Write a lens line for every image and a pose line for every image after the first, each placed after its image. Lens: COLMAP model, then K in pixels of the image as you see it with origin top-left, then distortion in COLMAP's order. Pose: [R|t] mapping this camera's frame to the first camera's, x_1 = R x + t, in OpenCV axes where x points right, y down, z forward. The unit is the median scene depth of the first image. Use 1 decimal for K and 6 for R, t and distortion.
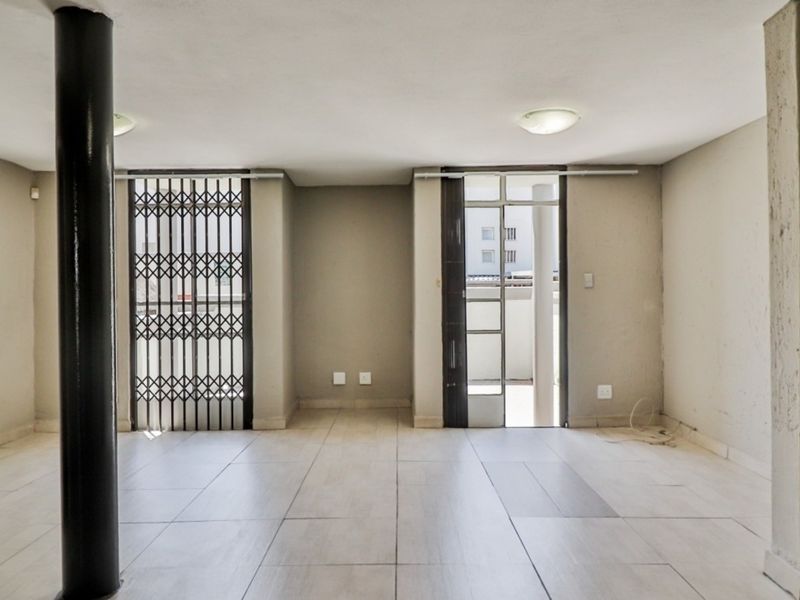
lens RADIAL K [[646.4, 0, 400.0], [0, 646.4, 299.7], [0, 0, 1]] dist [0.002768, -0.019657]
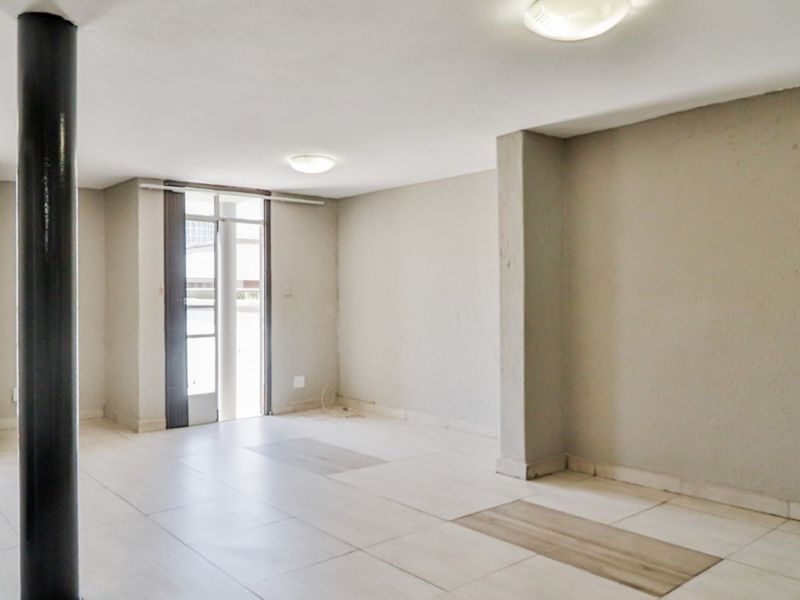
lens RADIAL K [[646.4, 0, 402.1], [0, 646.4, 298.9], [0, 0, 1]] dist [0.002768, -0.019657]
pose [[0.760756, 0.000067, 0.649038, -0.320977], [0.006775, 0.999945, -0.008043, -0.001658], [-0.649002, 0.010516, 0.760714, -0.045047]]
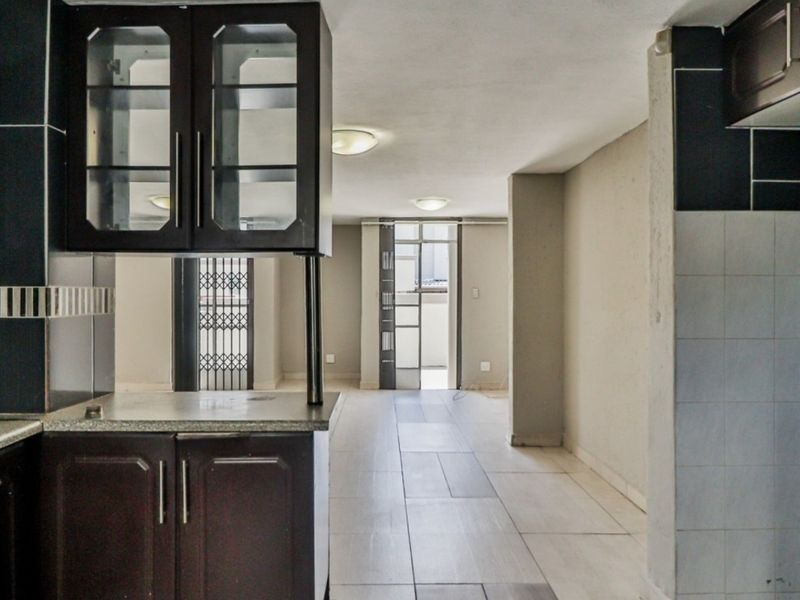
lens RADIAL K [[646.4, 0, 401.3], [0, 646.4, 300.6], [0, 0, 1]] dist [0.002768, -0.019657]
pose [[0.999653, 0.009459, 0.024596, 0.078993], [-0.009488, 0.999954, 0.001063, -0.012384], [-0.024584, -0.001296, 0.999697, -0.517643]]
